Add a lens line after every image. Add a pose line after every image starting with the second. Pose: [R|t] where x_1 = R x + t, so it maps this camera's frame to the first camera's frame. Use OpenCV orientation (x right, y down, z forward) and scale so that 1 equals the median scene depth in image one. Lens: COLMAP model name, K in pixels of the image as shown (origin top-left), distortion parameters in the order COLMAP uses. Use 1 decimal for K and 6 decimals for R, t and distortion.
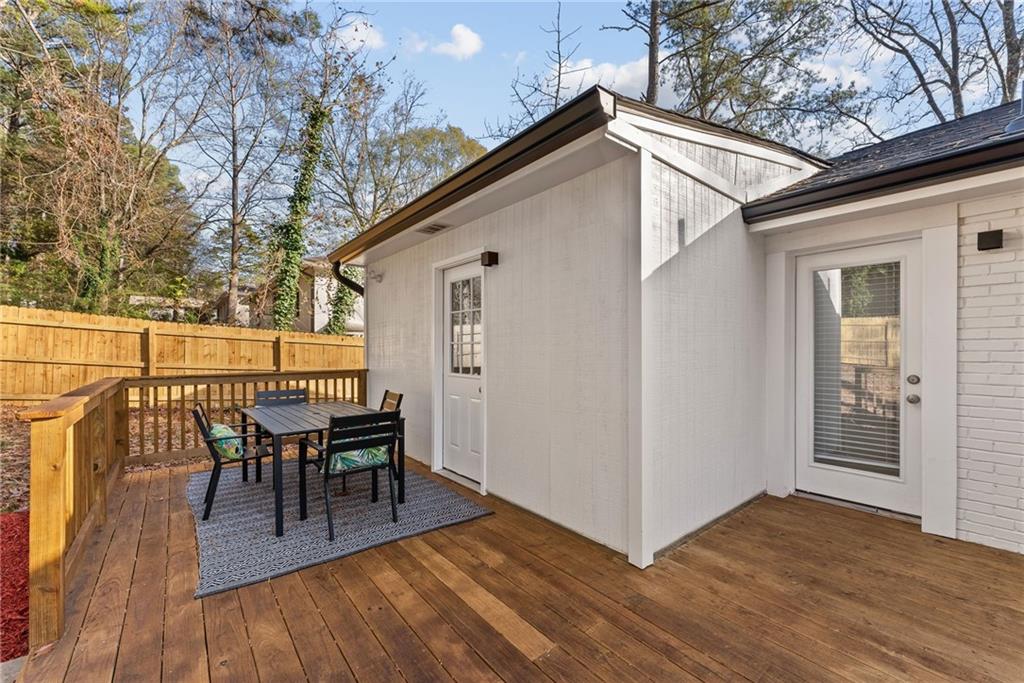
lens RADIAL K [[420.3, 0, 493.6], [0, 420.3, 349.4], [0, 0, 1]] dist [0.001925, 0.000290]
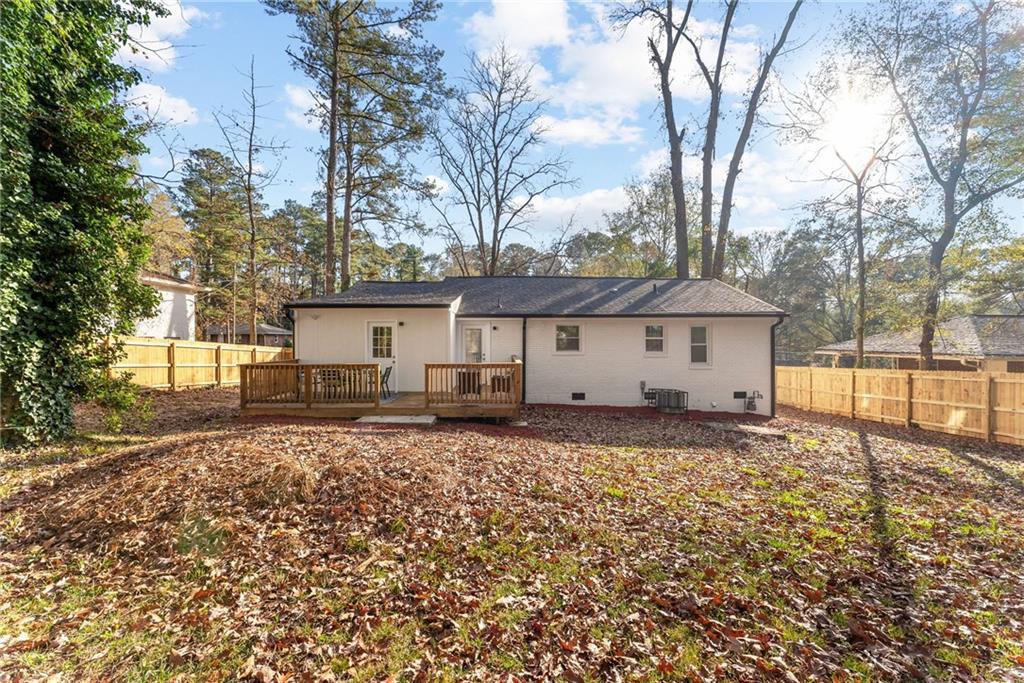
lens RADIAL K [[420.3, 0, 511.8], [0, 420.3, 345.5], [0, 0, 1]] dist [0.001925, 0.000290]
pose [[0.604345, -0.003329, 0.796716, -1.887578], [0.008194, 0.999964, -0.002037, -0.029484], [-0.796681, 0.007759, 0.604351, -1.490773]]
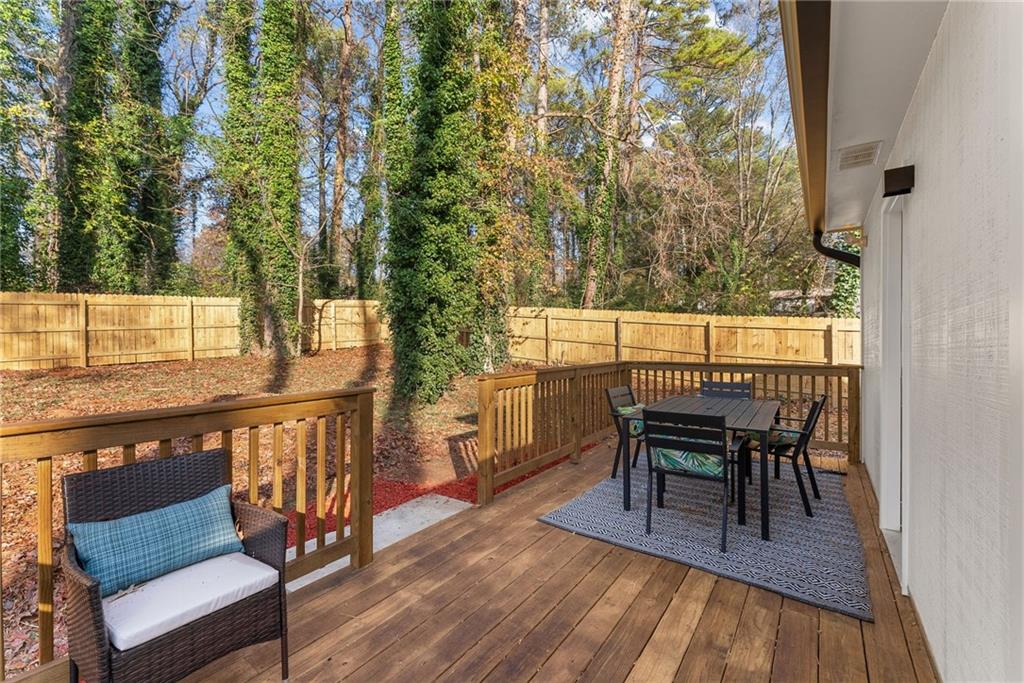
lens RADIAL K [[420.3, 0, 510.9], [0, 420.3, 341.3], [0, 0, 1]] dist [0.001925, 0.000290]
pose [[0.286520, 0.000303, -0.958074, 0.230603], [0.004945, 0.999986, 0.001795, -0.001267], [0.958062, -0.005252, 0.286514, 0.199078]]
